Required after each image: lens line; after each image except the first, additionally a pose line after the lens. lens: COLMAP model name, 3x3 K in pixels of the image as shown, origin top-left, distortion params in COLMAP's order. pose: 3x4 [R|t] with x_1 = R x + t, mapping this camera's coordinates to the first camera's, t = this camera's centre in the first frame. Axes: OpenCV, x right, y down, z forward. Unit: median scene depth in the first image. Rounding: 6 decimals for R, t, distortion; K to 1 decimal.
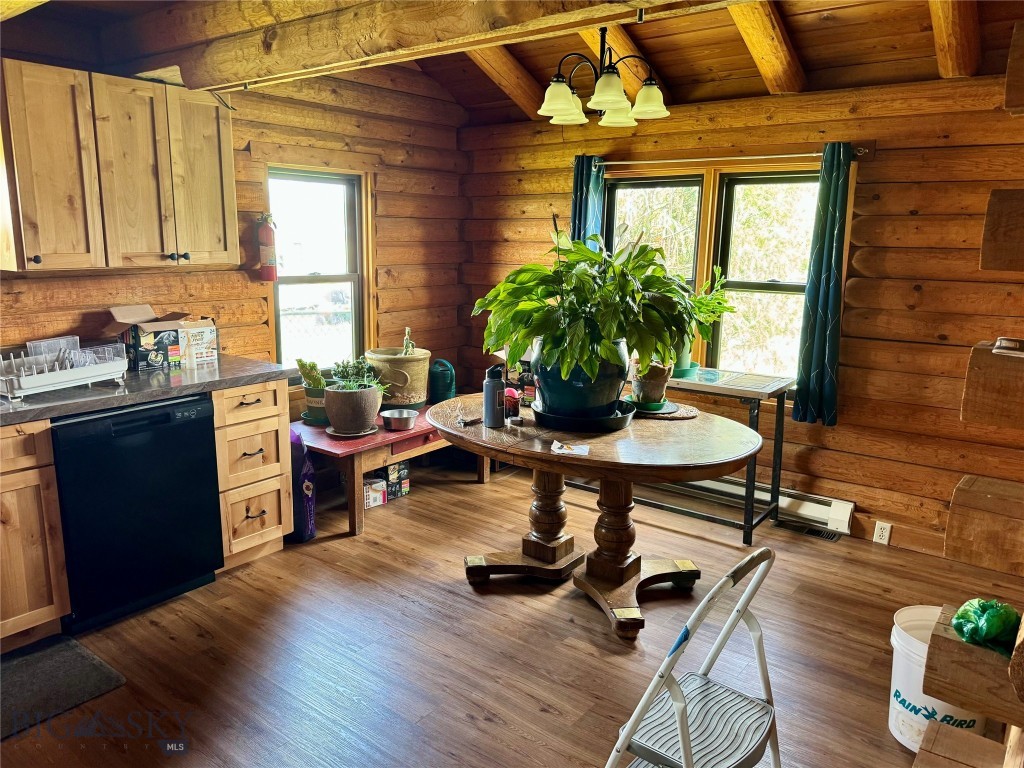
lens RADIAL K [[751.9, 0, 508.3], [0, 751.9, 380.3], [0, 0, 1]] dist [0.053331, -0.072167]
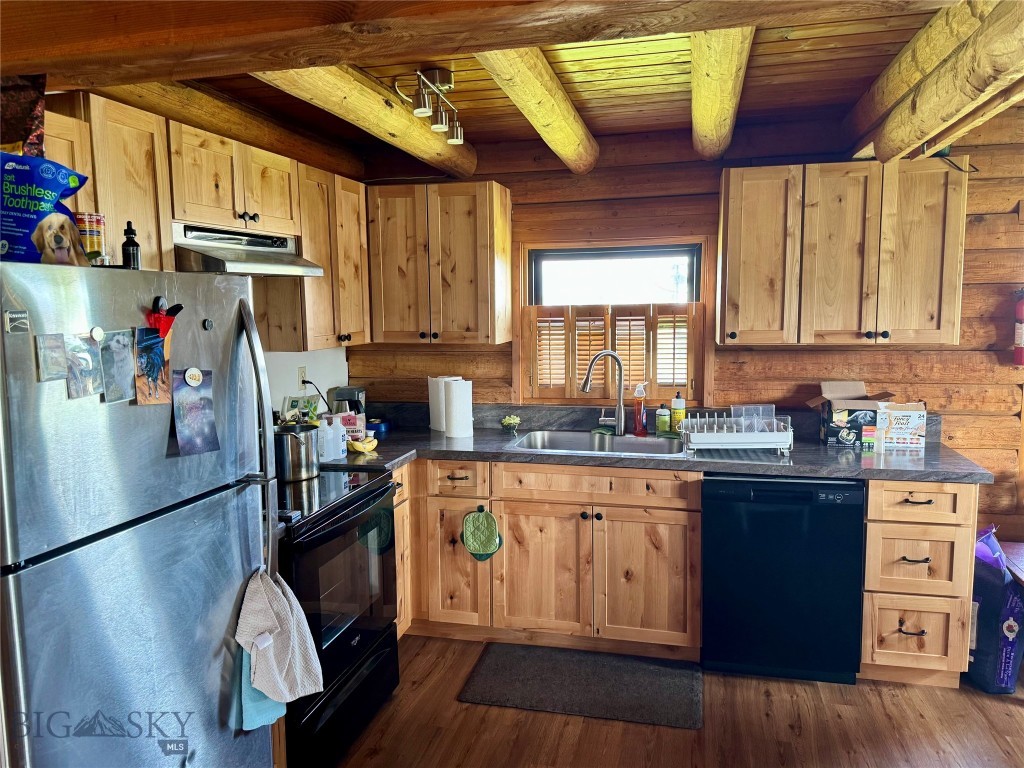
lens RADIAL K [[751.9, 0, 512.2], [0, 751.9, 380.9], [0, 0, 1]] dist [0.053331, -0.072167]
pose [[0.408515, 0.080998, -0.909151, 0.253318], [-0.160445, 0.986918, 0.015832, -0.047125], [0.898539, 0.139401, 0.416167, 0.197108]]
